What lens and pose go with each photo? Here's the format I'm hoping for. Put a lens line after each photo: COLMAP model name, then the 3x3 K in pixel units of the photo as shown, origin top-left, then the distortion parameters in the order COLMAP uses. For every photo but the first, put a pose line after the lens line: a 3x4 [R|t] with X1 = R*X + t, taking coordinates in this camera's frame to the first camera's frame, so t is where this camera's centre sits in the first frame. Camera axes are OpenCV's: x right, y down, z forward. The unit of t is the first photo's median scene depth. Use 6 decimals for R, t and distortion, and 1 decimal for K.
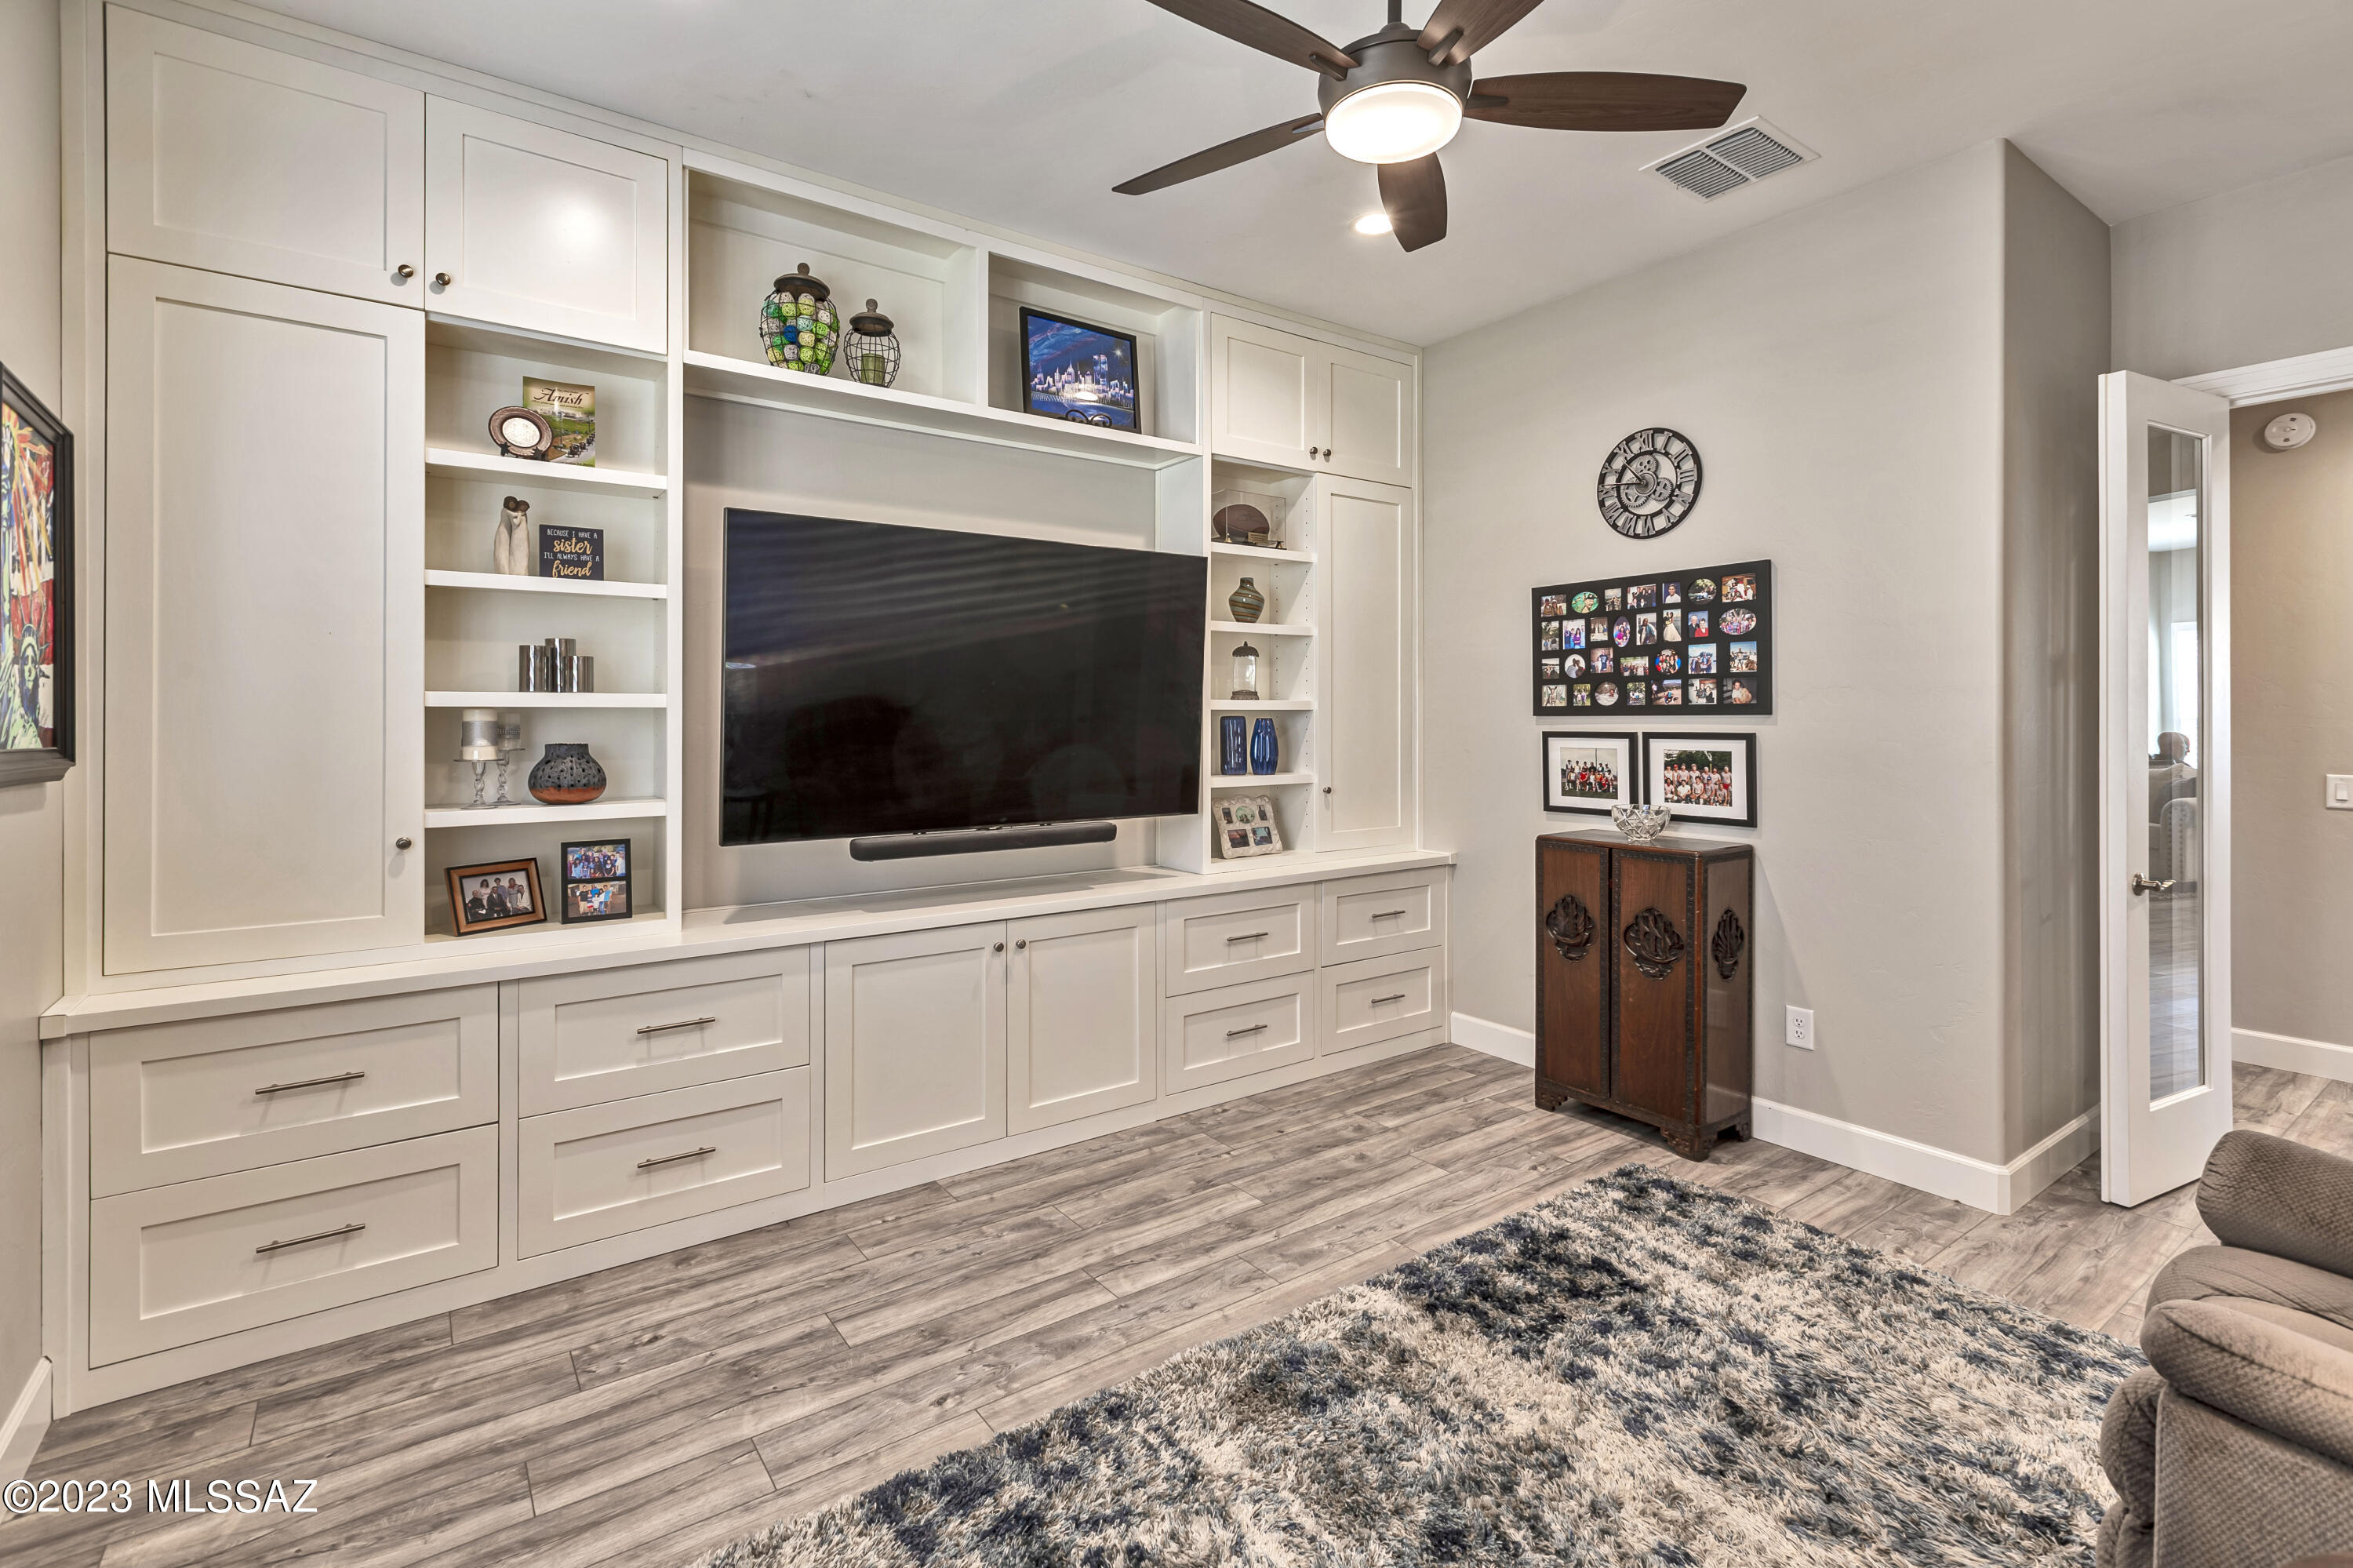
lens RADIAL K [[1093.9, 0, 1162.3], [0, 1093.9, 715.4], [0, 0, 1]] dist [0.002846, 0.001516]
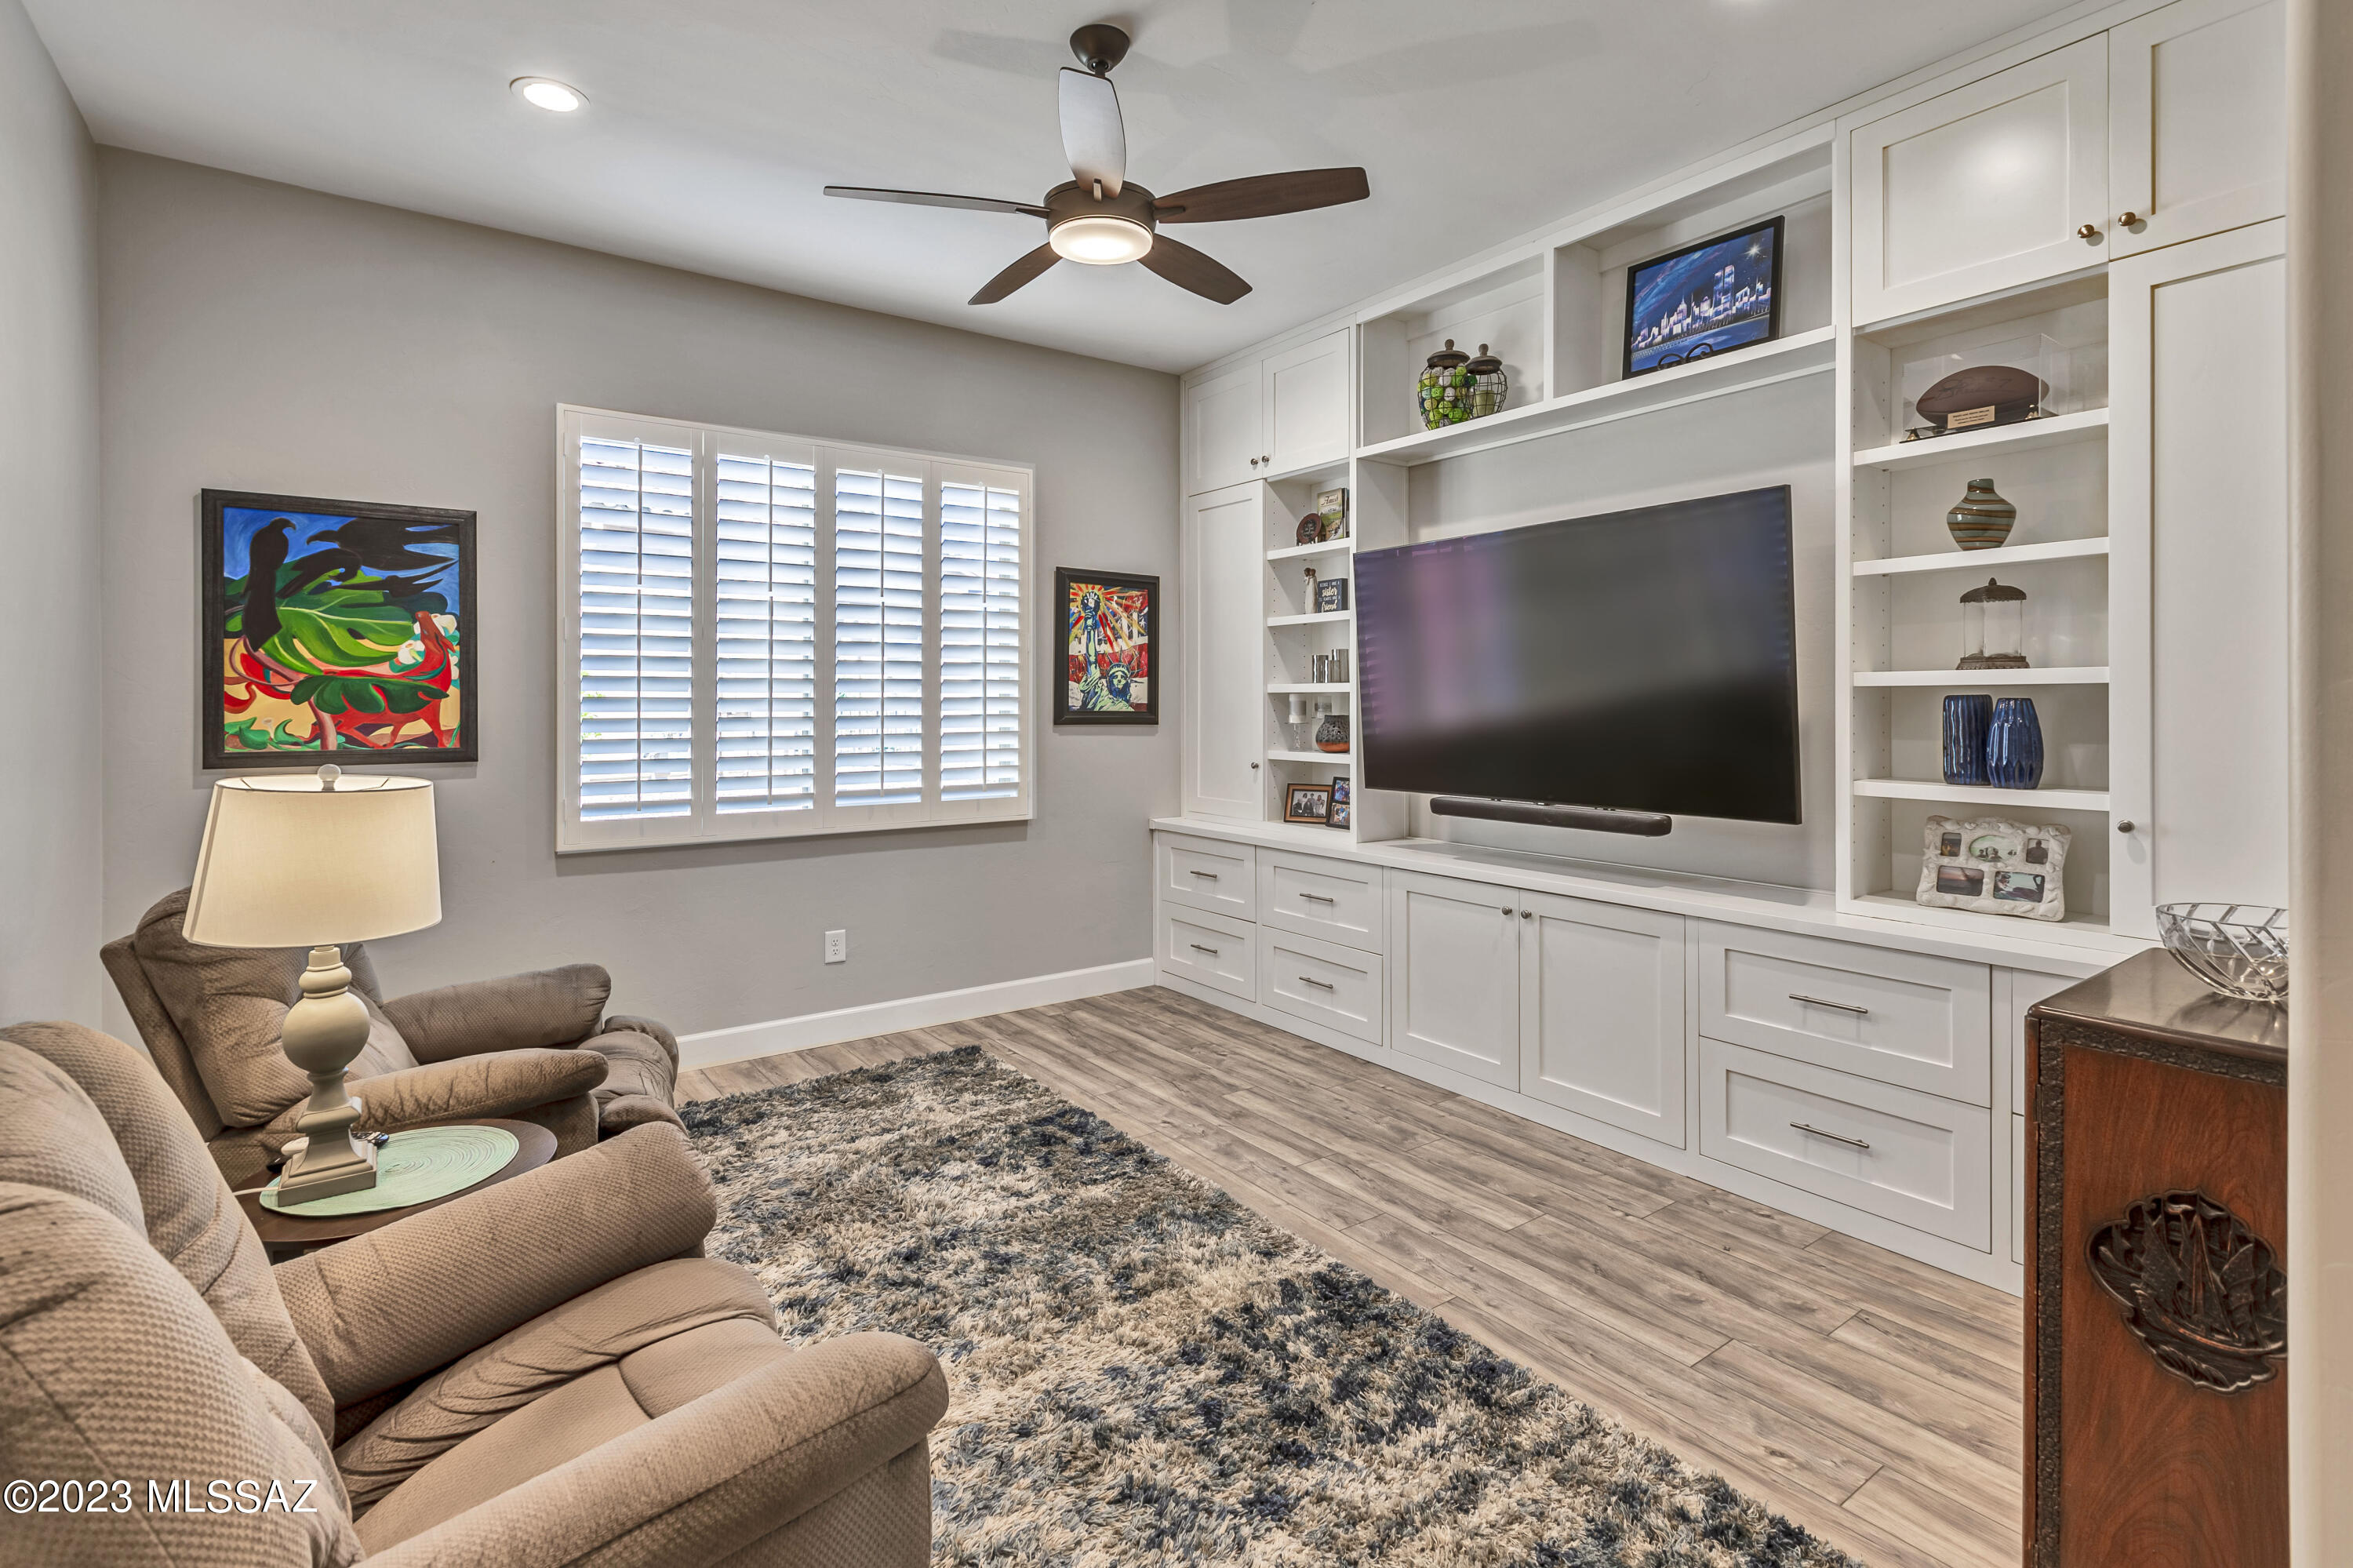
lens RADIAL K [[1093.9, 0, 1147.8], [0, 1093.9, 704.0], [0, 0, 1]] dist [0.002846, 0.001516]
pose [[-0.016496, 0.002399, -0.999861, 1.004807], [0.001272, 0.999996, 0.002378, 0.005496], [0.999863, -0.001233, -0.016499, 0.715770]]
